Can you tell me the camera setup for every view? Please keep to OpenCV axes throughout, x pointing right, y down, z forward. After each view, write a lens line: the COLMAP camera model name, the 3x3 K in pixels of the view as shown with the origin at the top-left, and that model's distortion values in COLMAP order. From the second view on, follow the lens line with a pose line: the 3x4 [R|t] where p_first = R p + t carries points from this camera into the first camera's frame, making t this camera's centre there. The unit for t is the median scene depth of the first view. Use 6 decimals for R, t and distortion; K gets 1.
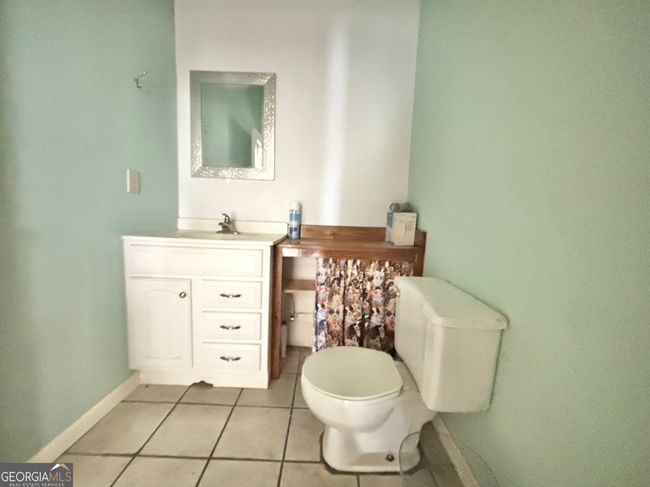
lens RADIAL K [[263.2, 0, 326.5], [0, 263.2, 243.4], [0, 0, 1]] dist [0.003798, -0.000939]
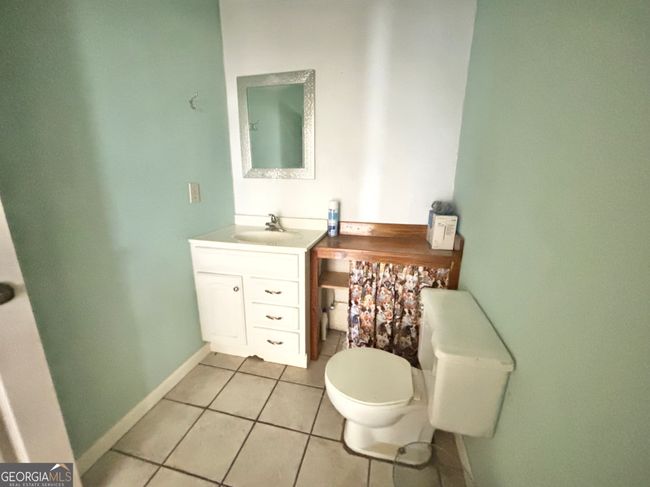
lens RADIAL K [[263.2, 0, 326.7], [0, 263.2, 244.8], [0, 0, 1]] dist [0.003798, -0.000939]
pose [[0.971691, 0.032168, -0.234056, 0.115185], [0.000310, 0.990513, 0.137417, -0.147698], [0.236256, -0.133599, 0.962463, -0.027954]]
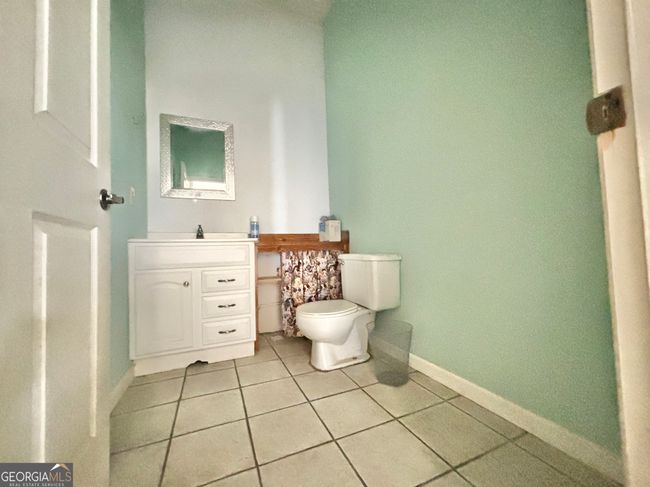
lens RADIAL K [[263.2, 0, 326.4], [0, 263.2, 243.6], [0, 0, 1]] dist [0.003798, -0.000939]
pose [[0.914066, -0.055603, 0.401735, -0.376337], [0.112504, 0.986445, -0.119450, 0.201923], [-0.389648, 0.154382, 0.907932, -0.367475]]
